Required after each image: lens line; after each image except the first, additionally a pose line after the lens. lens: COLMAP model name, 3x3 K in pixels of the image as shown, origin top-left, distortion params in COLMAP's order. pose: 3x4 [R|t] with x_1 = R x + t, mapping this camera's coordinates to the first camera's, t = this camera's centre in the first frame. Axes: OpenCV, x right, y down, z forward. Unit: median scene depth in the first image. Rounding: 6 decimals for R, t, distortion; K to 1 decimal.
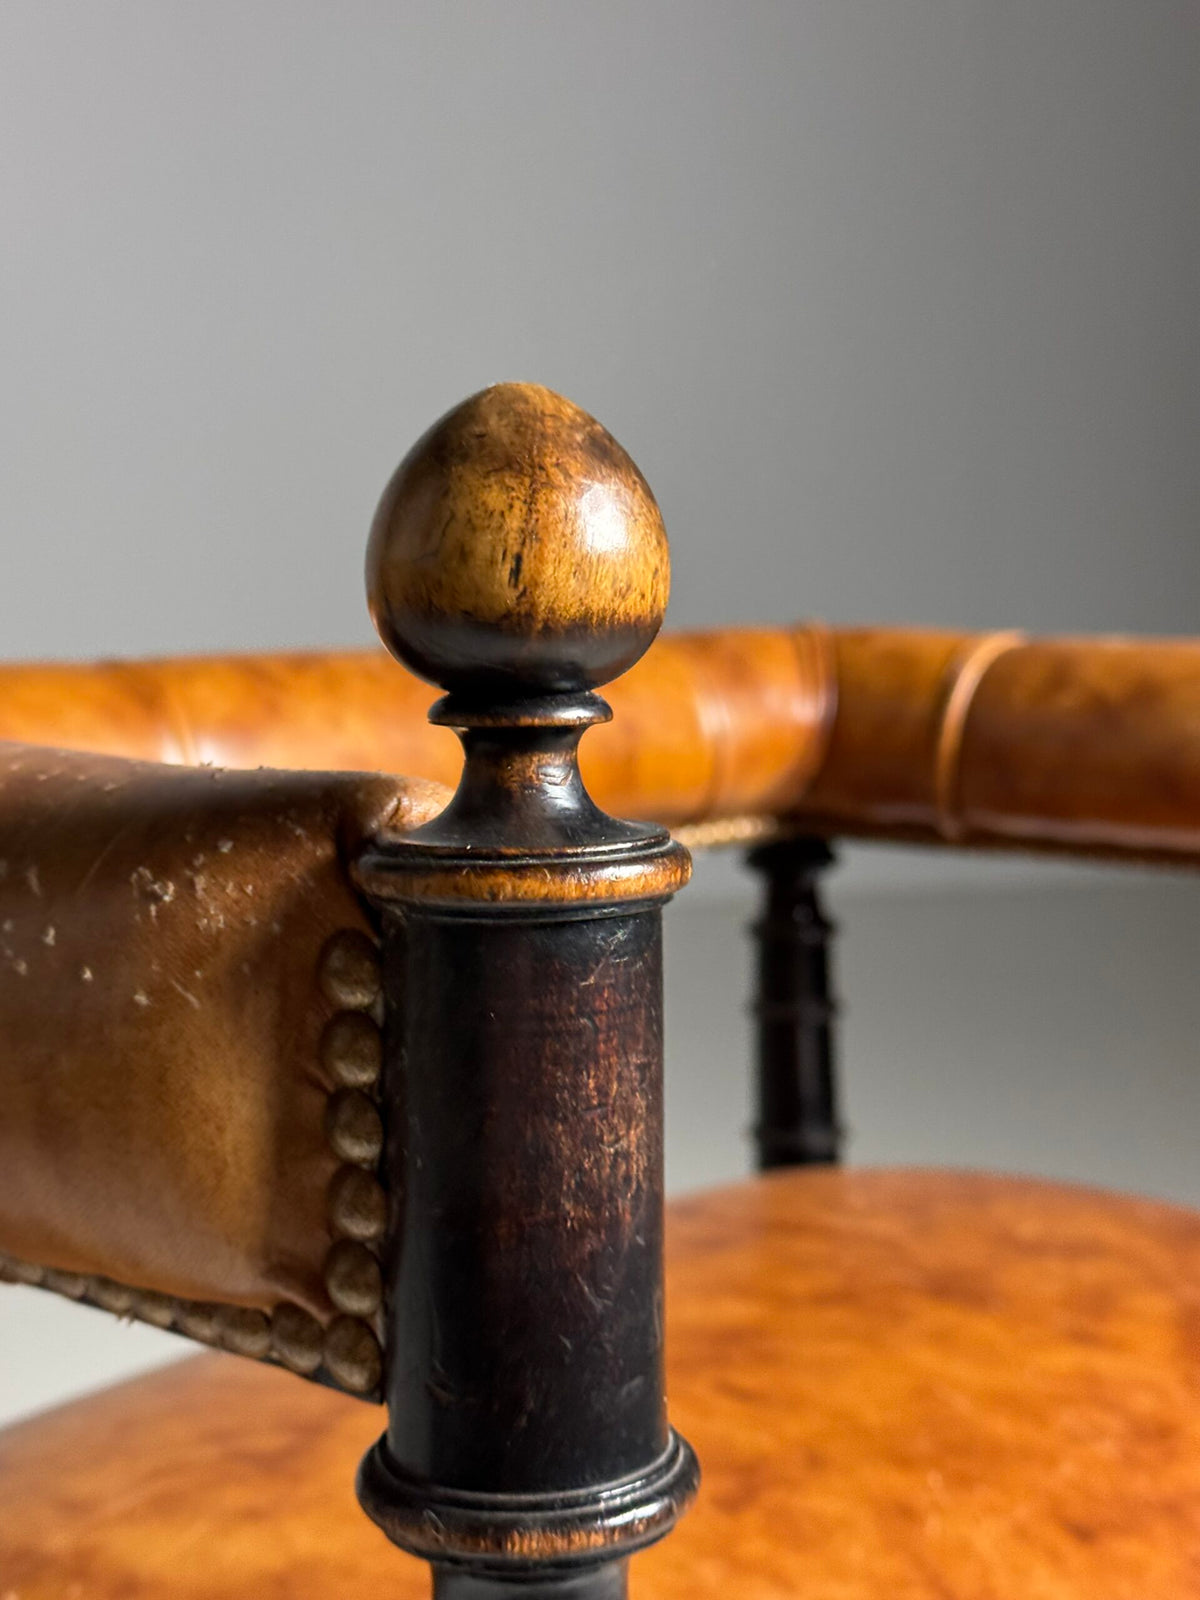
lens RADIAL K [[2233.1, 0, 595.5], [0, 2233.1, 747.4], [0, 0, 1]] dist [0.169466, -0.279481]
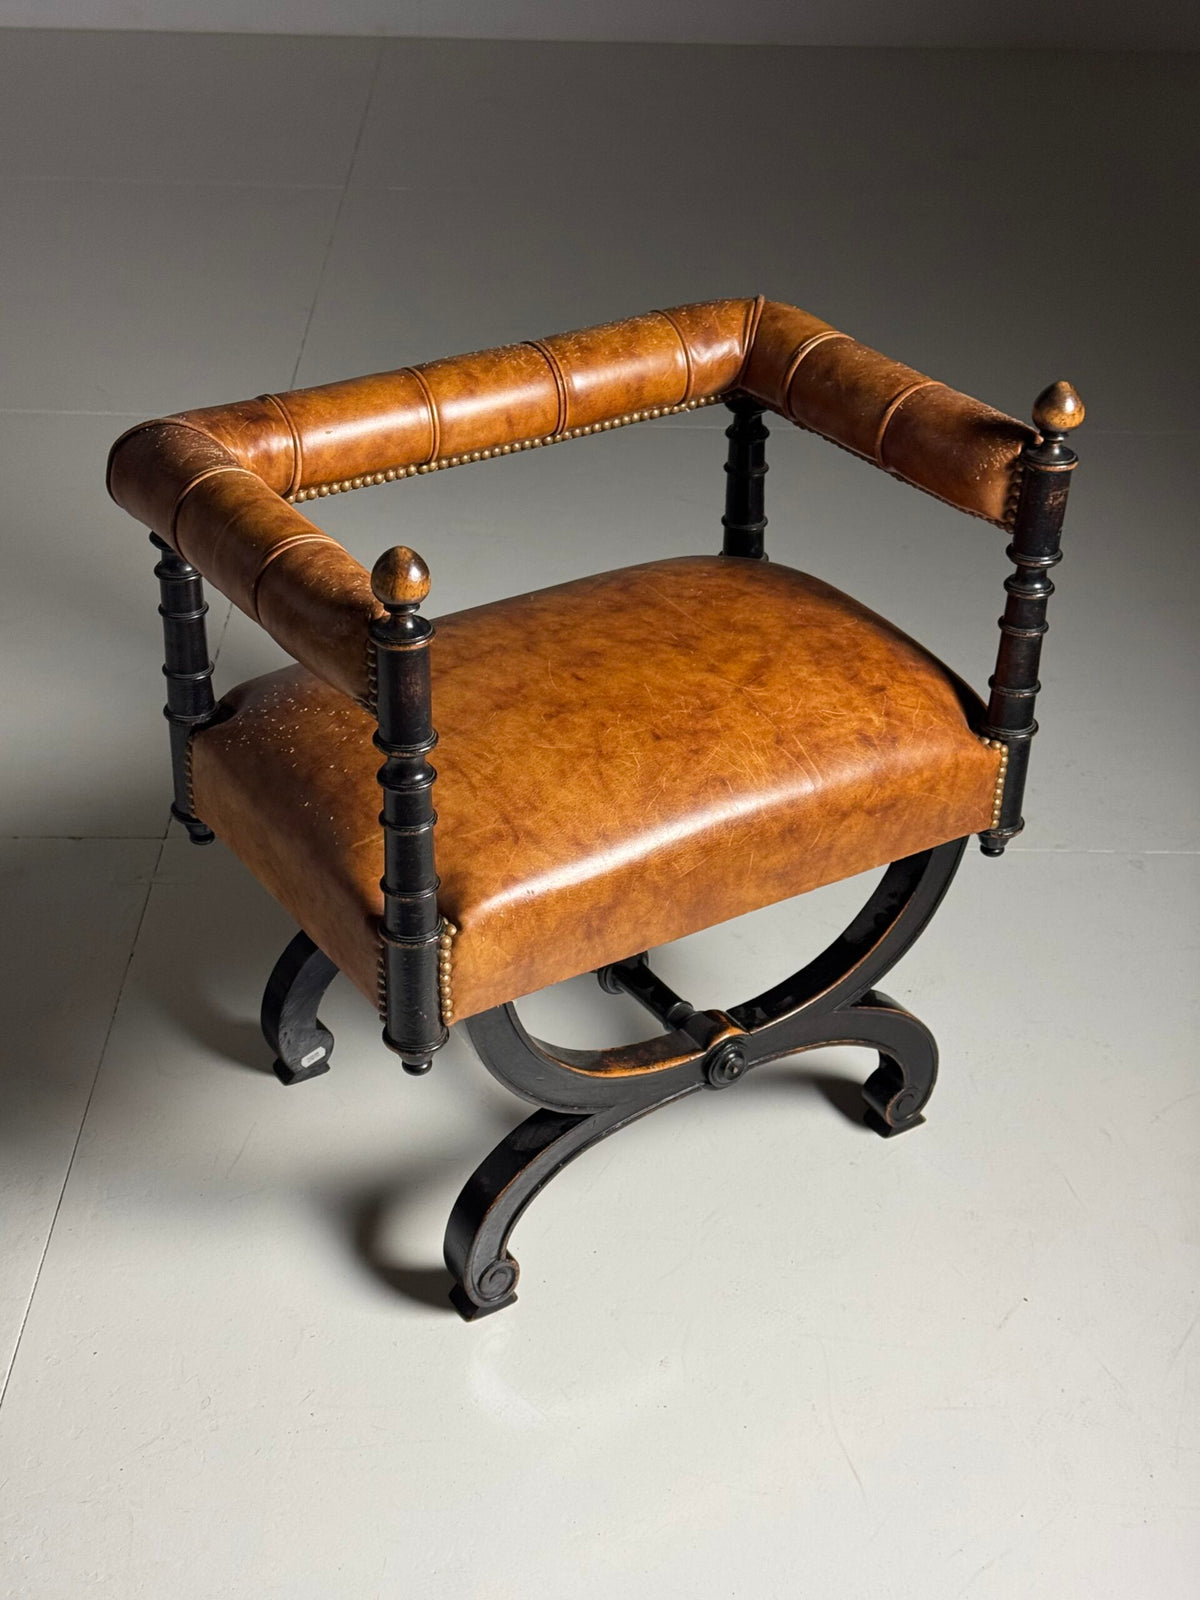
lens RADIAL K [[2172.7, 0, 590.8], [0, 2172.7, 767.9], [0, 0, 1]] dist [0.143843, -0.007147]
pose [[0.963450, 0.156921, -0.217115, 0.856833], [-0.041825, 0.888650, 0.456675, -1.113231], [0.264601, -0.430903, 0.862733, -1.870975]]
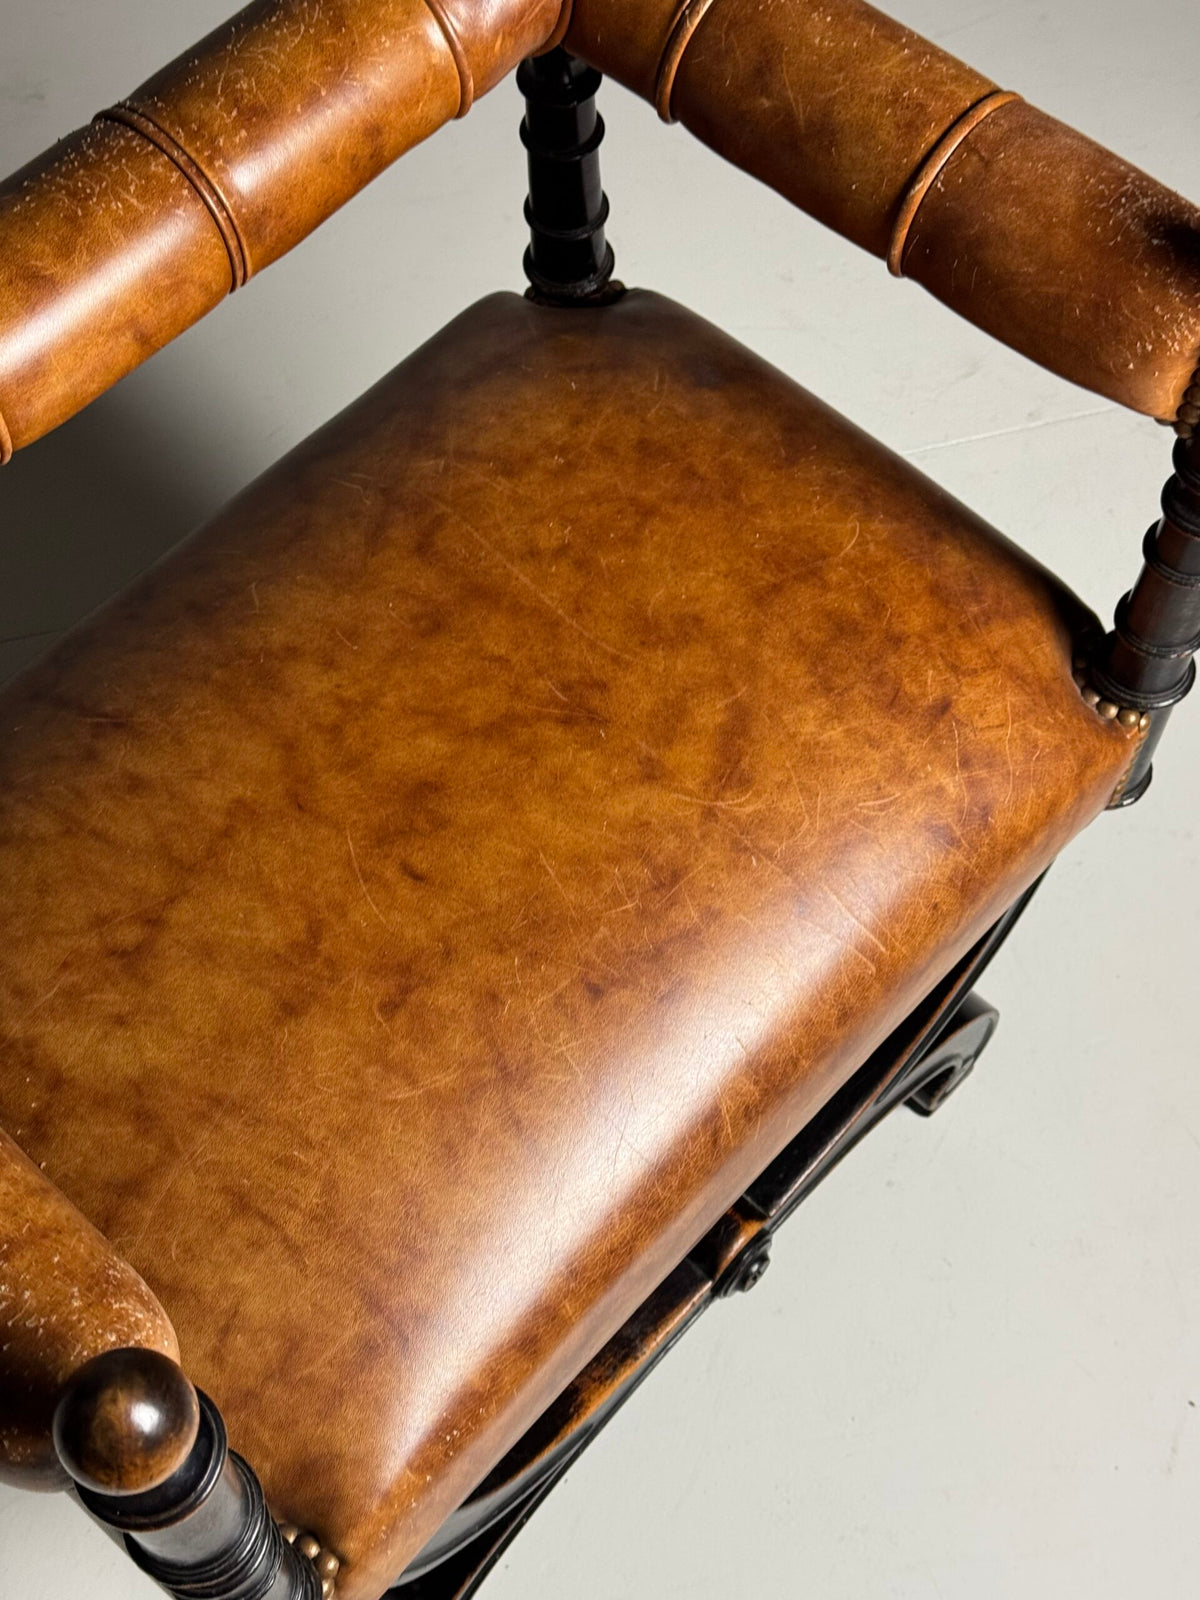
lens RADIAL K [[2233.1, 0, 595.5], [0, 2233.1, 747.4], [0, 0, 1]] dist [0.169466, -0.279481]
pose [[0.999744, 0.021035, -0.008319, 0.234953], [-0.004941, 0.561970, 0.827143, -1.259014], [0.022073, -0.826890, 0.561930, 0.189328]]
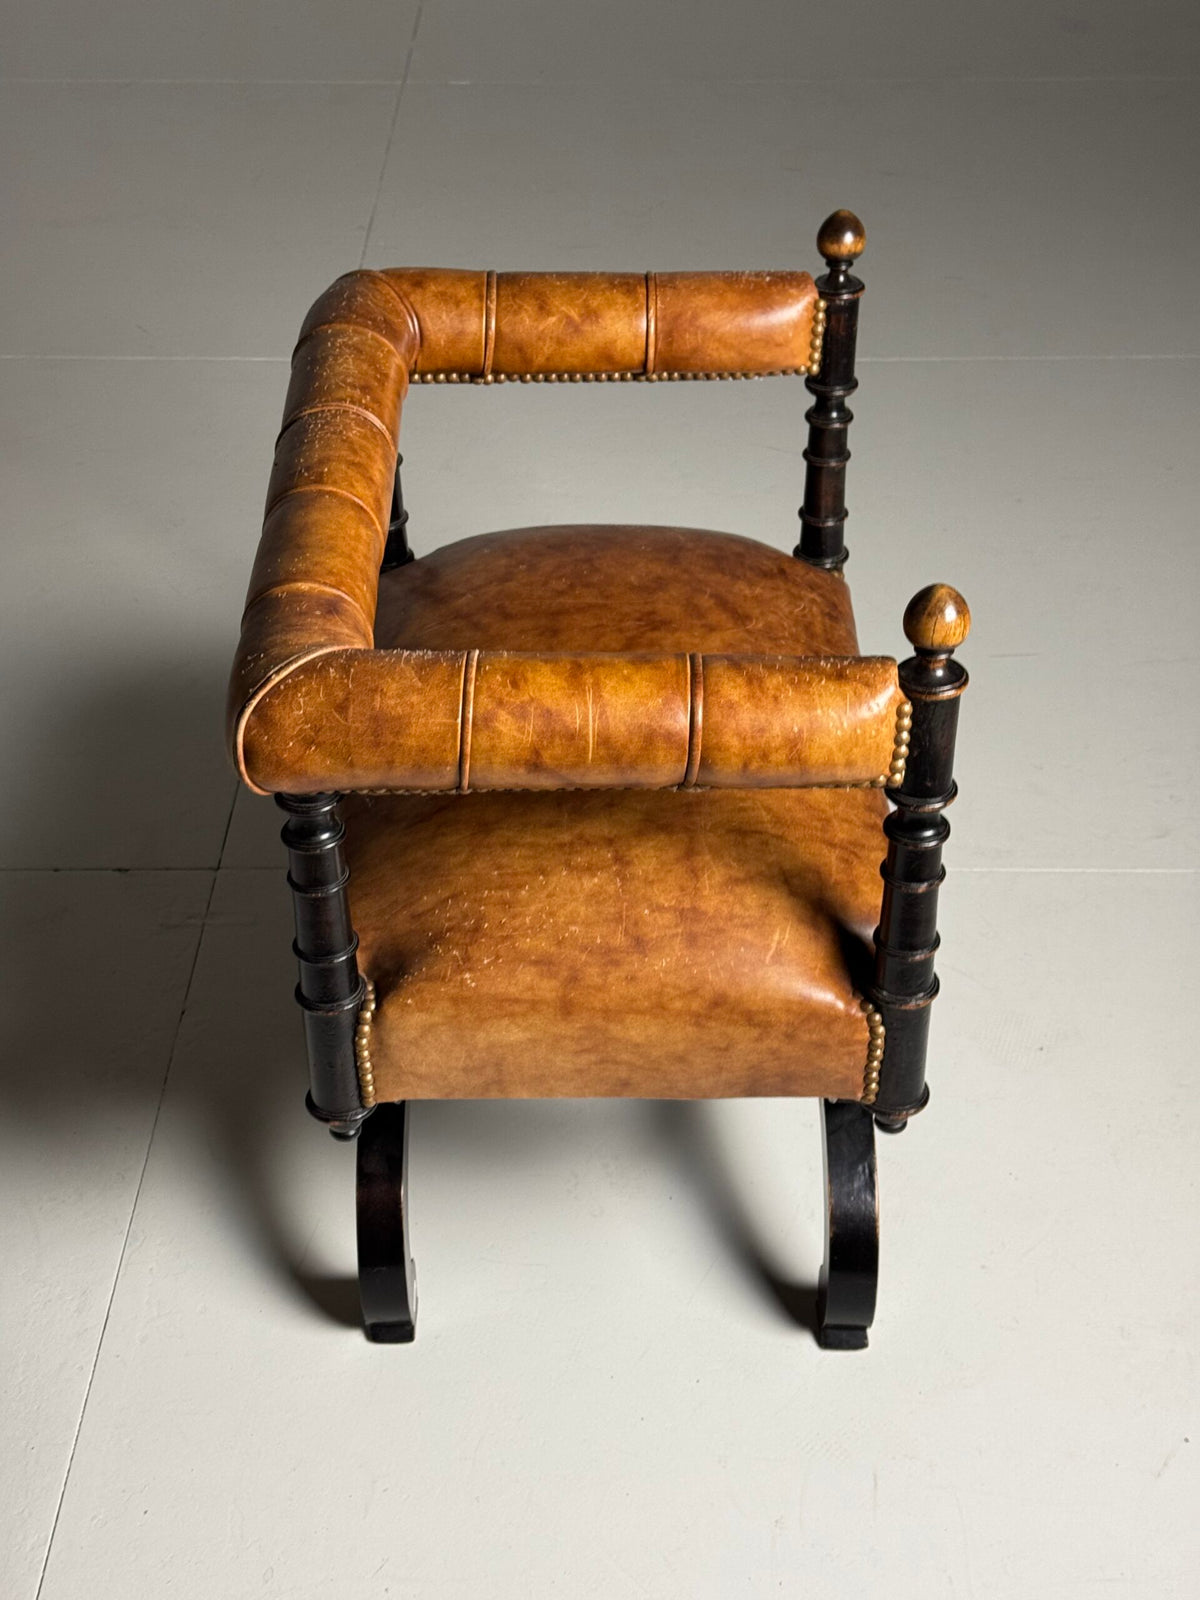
lens RADIAL K [[2215.3, 0, 607.5], [0, 2215.3, 771.6], [0, 0, 1]] dist [0.139779, -0.027047]
pose [[0.738342, -0.384538, 0.554059, -1.773584], [0.043273, 0.846845, 0.530076, -1.266106], [-0.673036, -0.367402, 0.641902, -0.872540]]
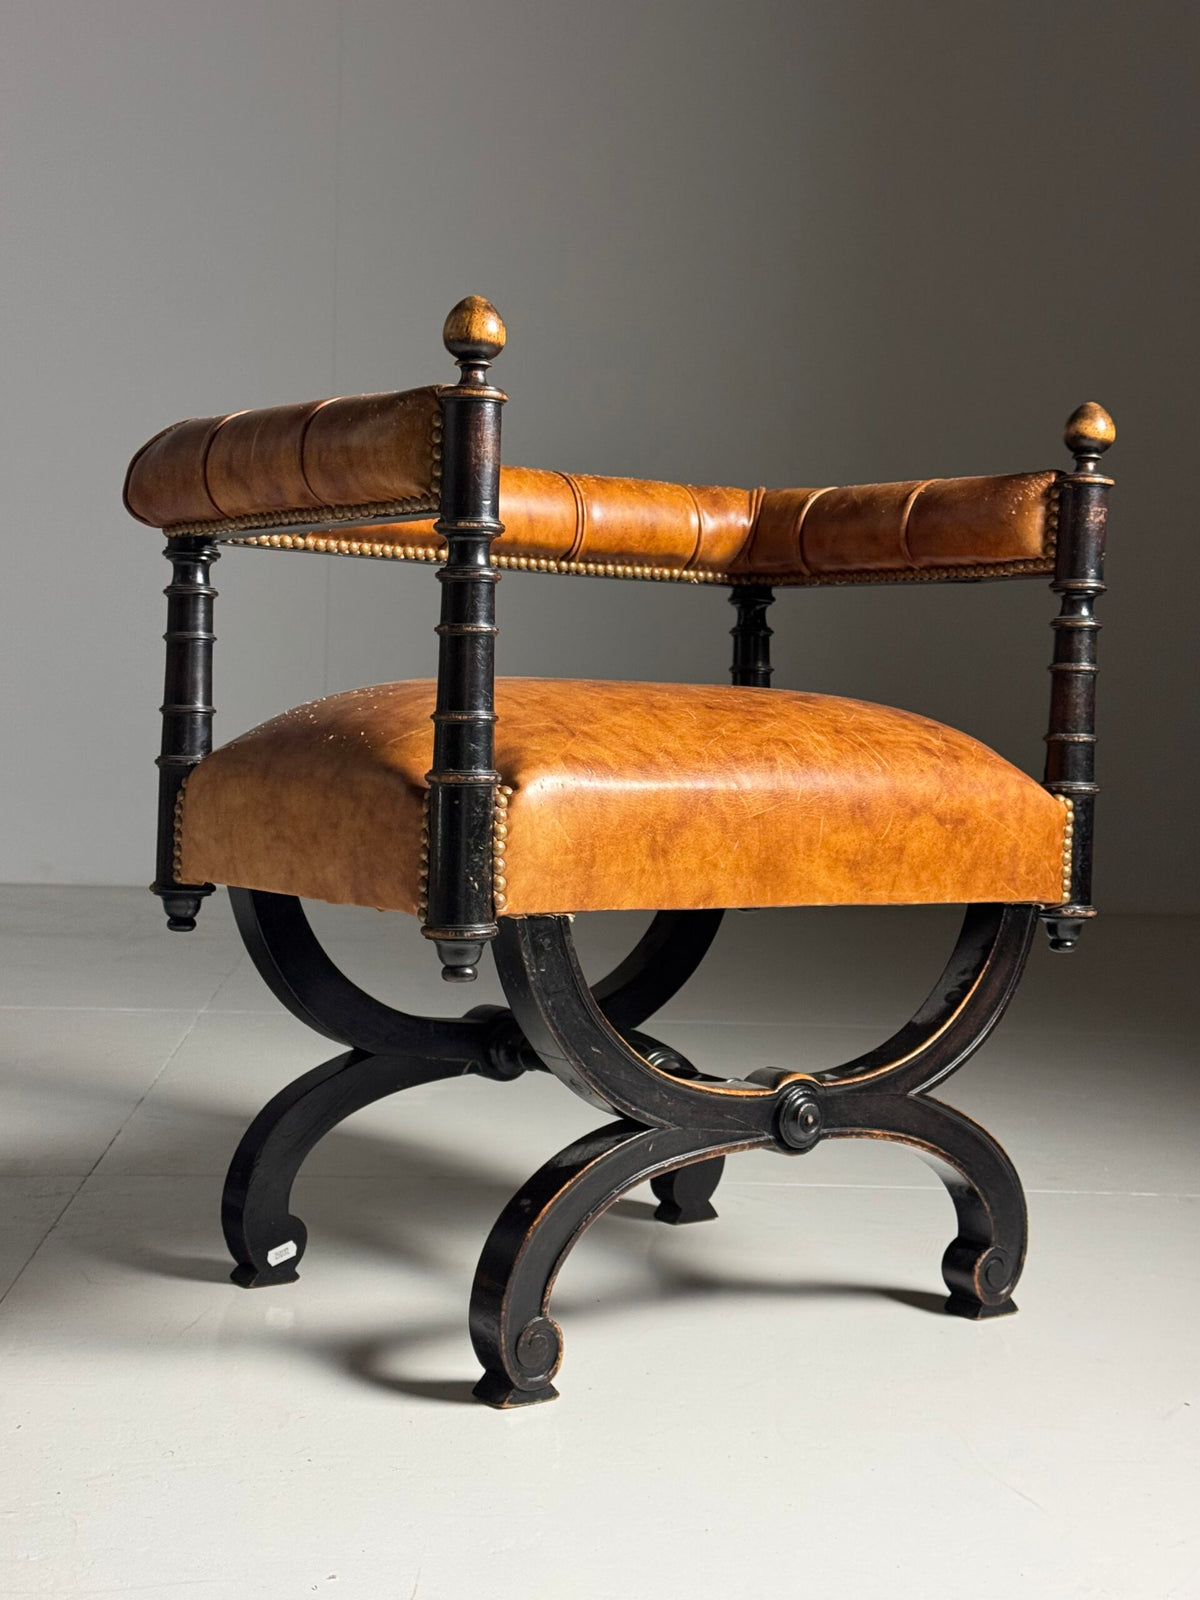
lens RADIAL K [[2172.2, 0, 600.0], [0, 2172.2, 800.0], [0, 0, 1]] dist [0.152855, -0.001233]
pose [[0.981115, 0.040829, -0.189067, 0.657894], [-0.048192, 0.998242, -0.034509, 0.606350], [0.187326, 0.042968, 0.981358, -1.990868]]
